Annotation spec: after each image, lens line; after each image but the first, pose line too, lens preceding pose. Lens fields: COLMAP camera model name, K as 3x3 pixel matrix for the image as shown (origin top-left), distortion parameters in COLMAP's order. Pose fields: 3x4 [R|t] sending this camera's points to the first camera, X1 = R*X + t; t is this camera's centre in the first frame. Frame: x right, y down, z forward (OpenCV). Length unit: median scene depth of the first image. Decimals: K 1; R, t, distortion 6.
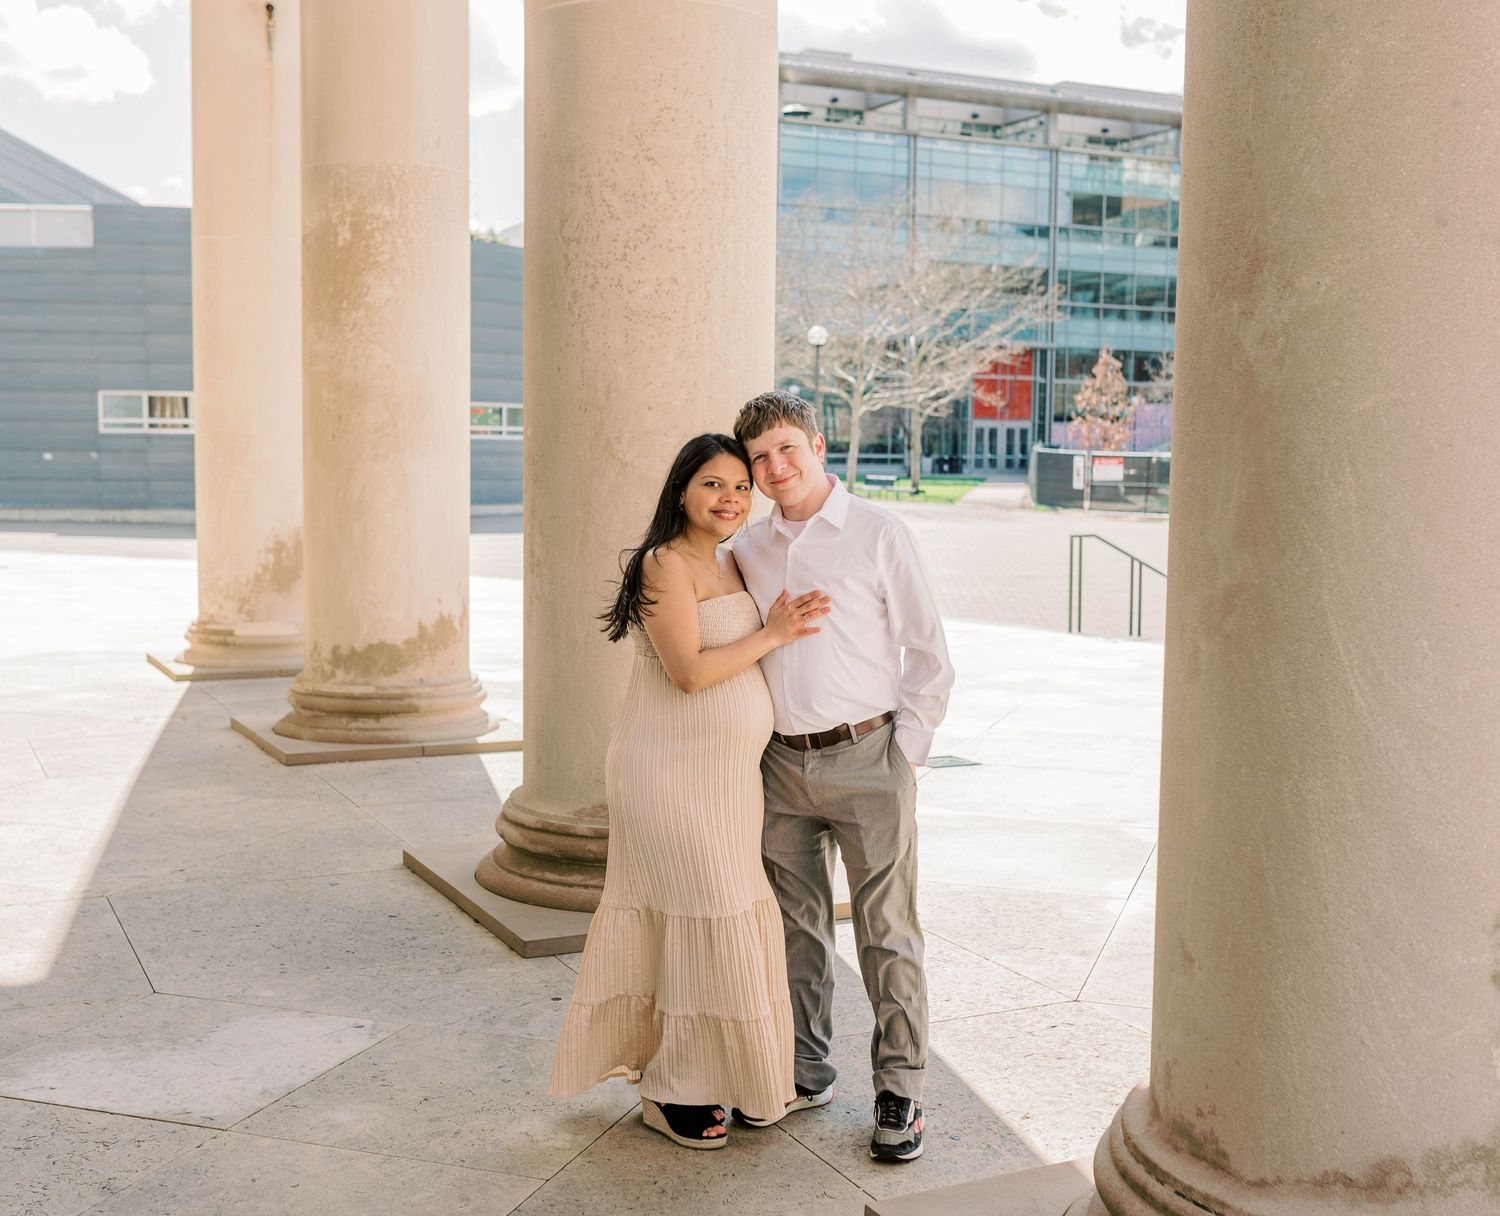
lens RADIAL K [[1812.8, 0, 774.0], [0, 1812.8, 560.5], [0, 0, 1]] dist [-0.013740, 0.000000]
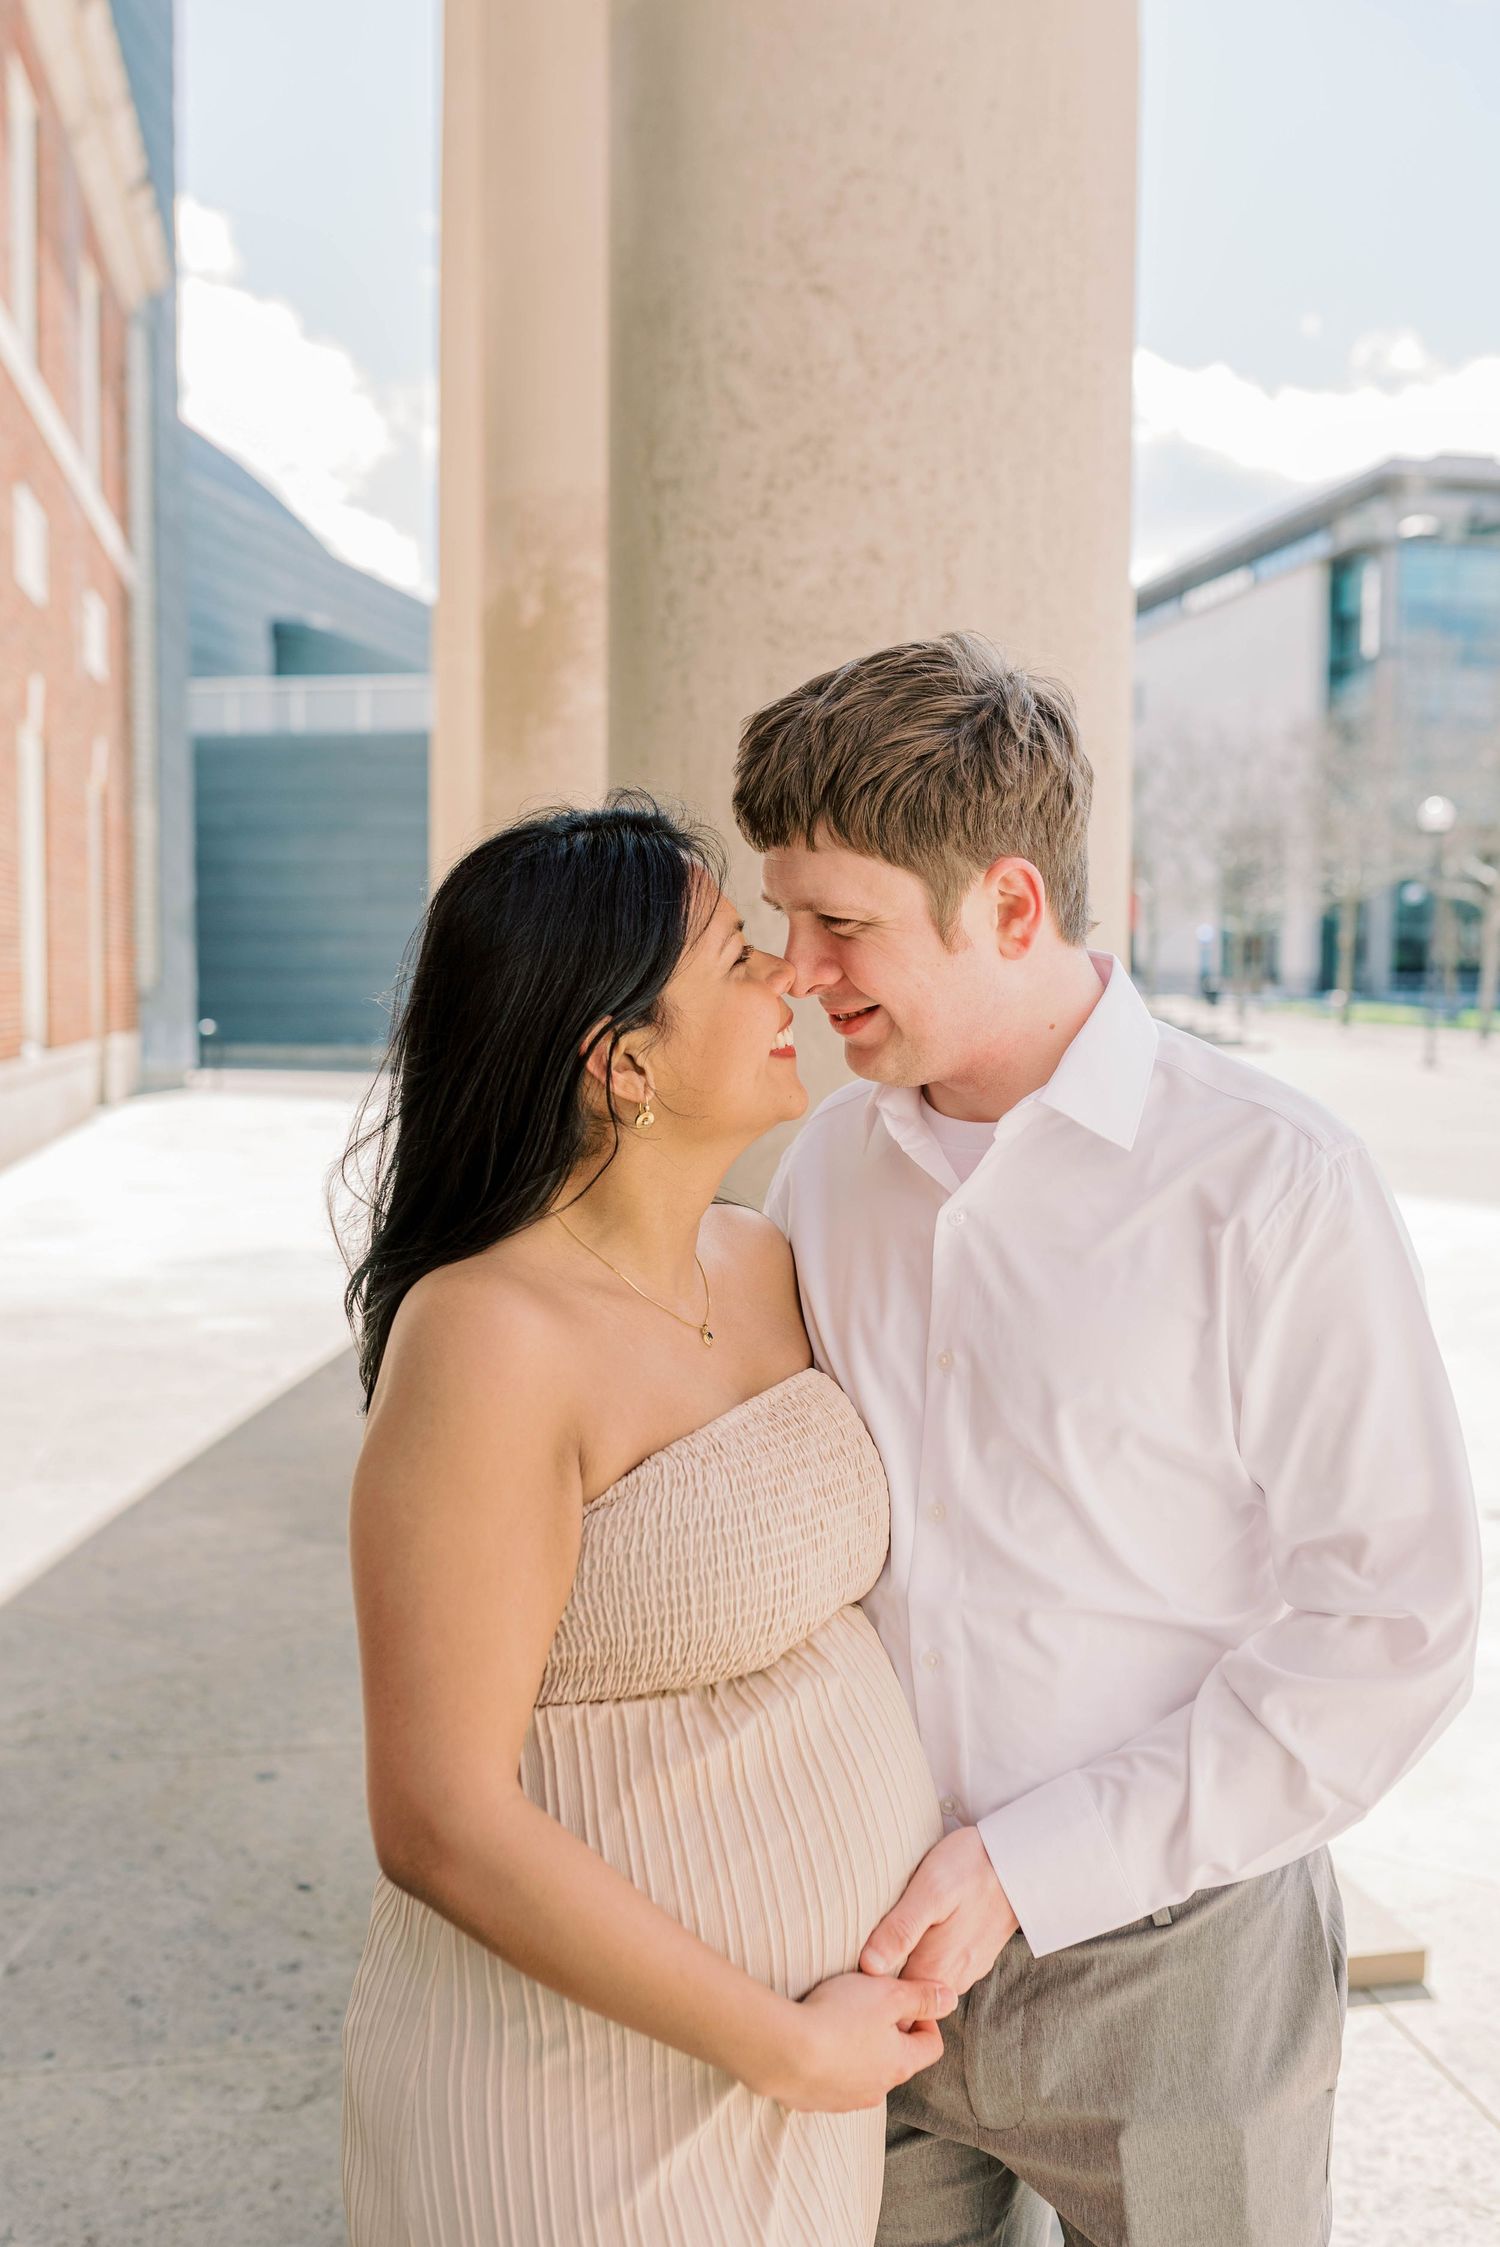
lens RADIAL K [[2162.9, 0, 755.6], [0, 2162.9, 1081.9], [0, 0, 1]] dist [-0.002576, 0.000000]
pose [[0.957588, 0.007691, -0.288038, 0.069866], [-0.011546, 0.999865, -0.011687, -0.015137], [0.287909, 0.014517, 0.957548, 0.450441]]
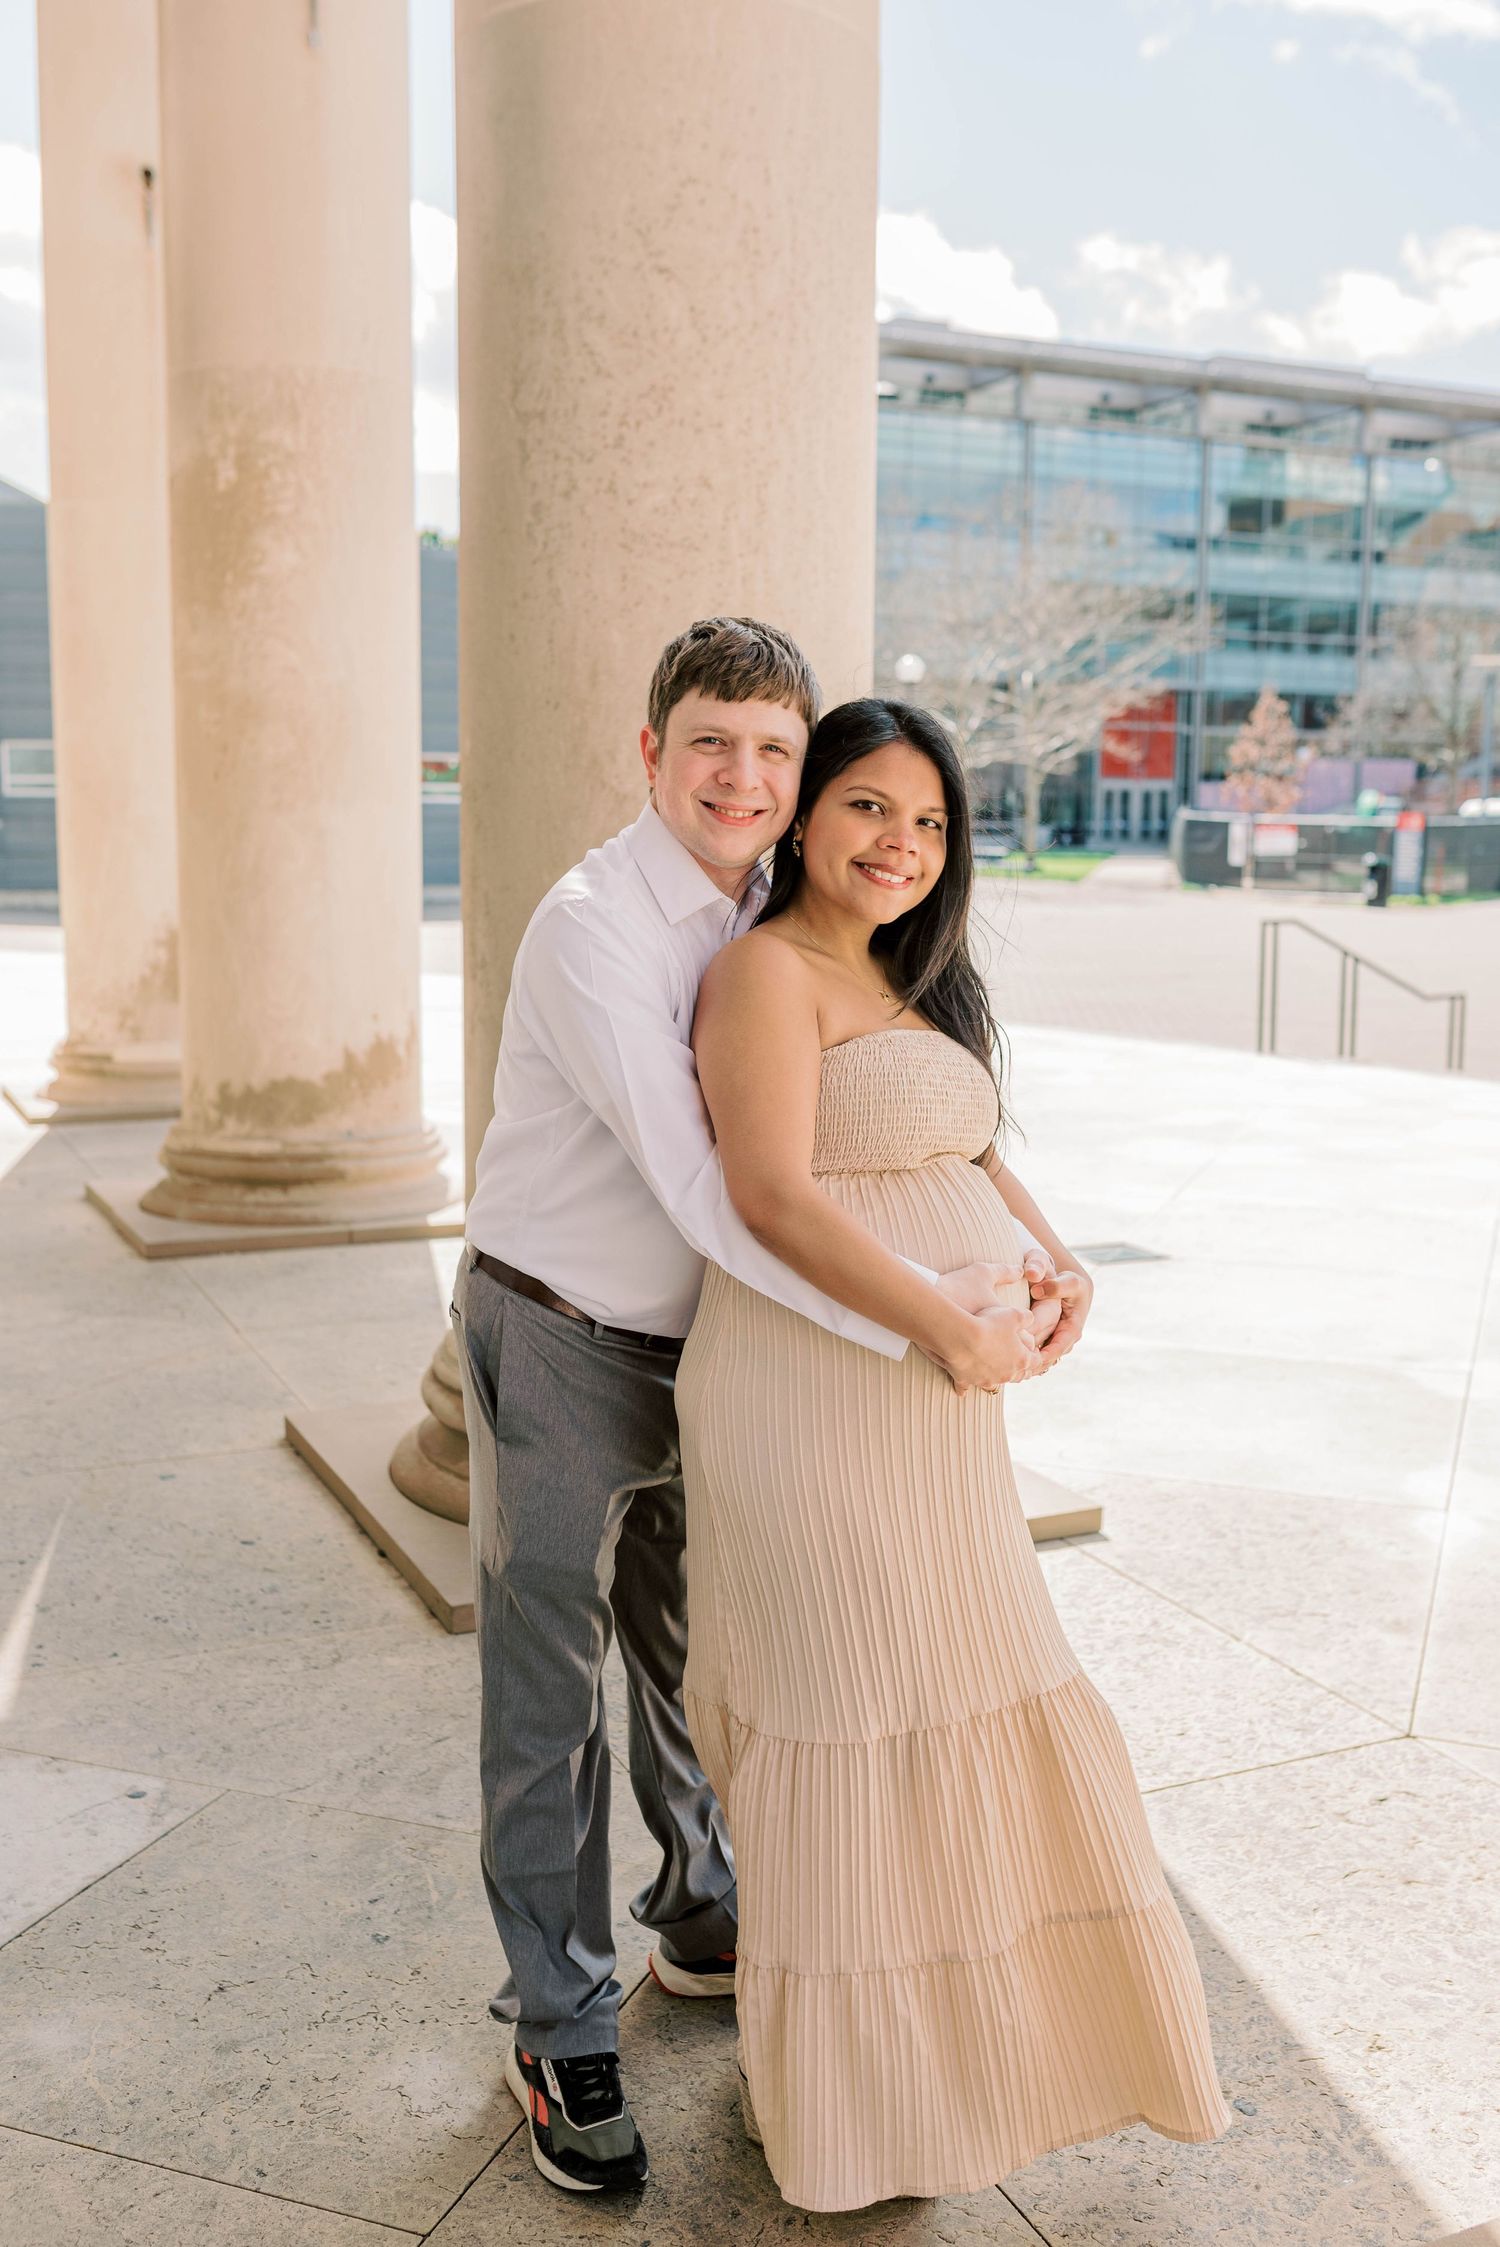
lens RADIAL K [[2162.9, 0, 749.2], [0, 2162.9, 1073.9], [0, 0, 1]] dist [-0.002576, 0.000000]
pose [[0.998892, 0.001508, -0.047040, -0.006986], [0.001072, 0.998499, 0.054766, -0.001233], [0.047052, -0.054756, 0.997391, 0.275694]]
